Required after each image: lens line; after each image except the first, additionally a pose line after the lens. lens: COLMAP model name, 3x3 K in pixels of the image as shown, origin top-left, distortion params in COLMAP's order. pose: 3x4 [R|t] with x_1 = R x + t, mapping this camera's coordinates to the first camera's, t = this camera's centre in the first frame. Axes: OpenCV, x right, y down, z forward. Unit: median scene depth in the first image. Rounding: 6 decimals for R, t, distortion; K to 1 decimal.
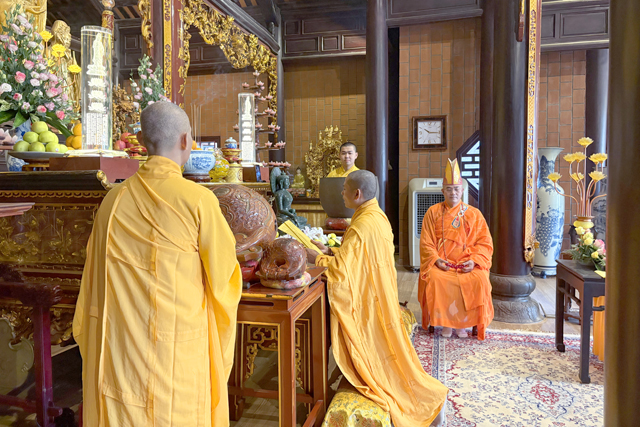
lens RADIAL K [[485.6, 0, 320.0], [0, 485.6, 193.5], [0, 0, 1]] dist [0.018224, -0.002291]
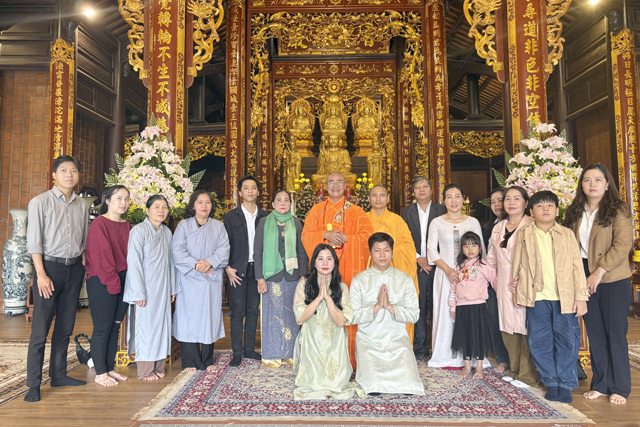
lens RADIAL K [[500.5, 0, 313.2], [0, 500.5, 194.8], [0, 0, 1]] dist [0.017857, 0.004119]
pose [[0.229814, -0.084318, -0.969575, 1.357090], [-0.022711, 0.995504, -0.091956, 0.030641], [0.972970, 0.043153, 0.226866, 0.074623]]
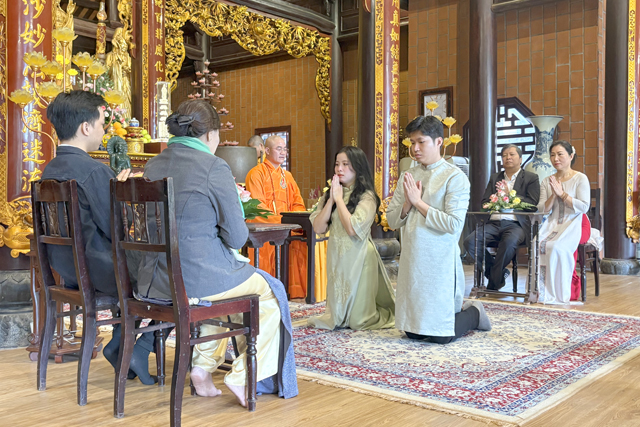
lens RADIAL K [[673.9, 0, 319.7], [0, 673.9, 193.5], [0, 0, 1]] dist [0.146596, -0.437806]
pose [[0.898632, -0.003126, -0.438692, 0.589481], [-0.010685, 0.999522, -0.029008, 0.072614], [0.438573, 0.030755, 0.898169, -0.209777]]
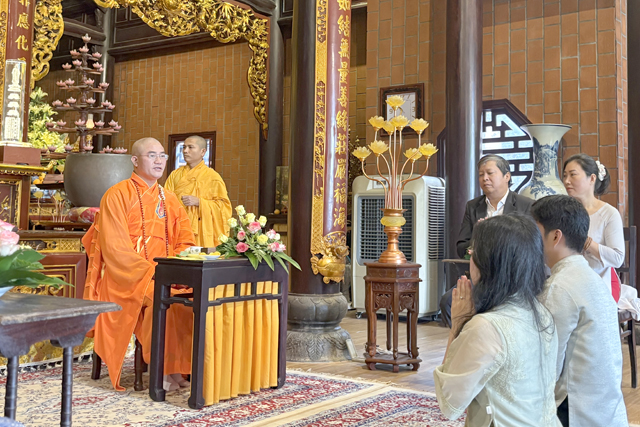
lens RADIAL K [[794.8, 0, 338.9], [0, 794.8, 146.1], [0, 0, 1]] dist [0.222824, -0.845553]
pose [[0.933994, -0.020043, -0.356727, 0.545067], [-0.024926, 0.992337, -0.121017, 0.060324], [0.356419, 0.121921, 0.926337, -0.044651]]
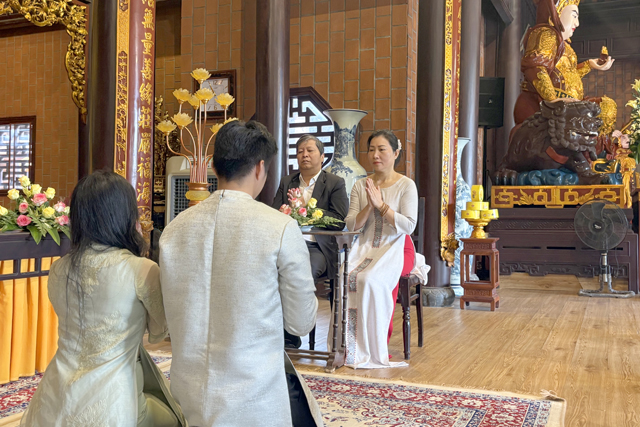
lens RADIAL K [[673.9, 0, 319.7], [0, 673.9, 193.5], [0, 0, 1]] dist [0.146596, -0.437806]
pose [[0.988891, 0.006385, -0.148505, 0.532803], [-0.014091, 0.998605, -0.050896, 0.066979], [0.147973, 0.052423, 0.987601, 0.056141]]
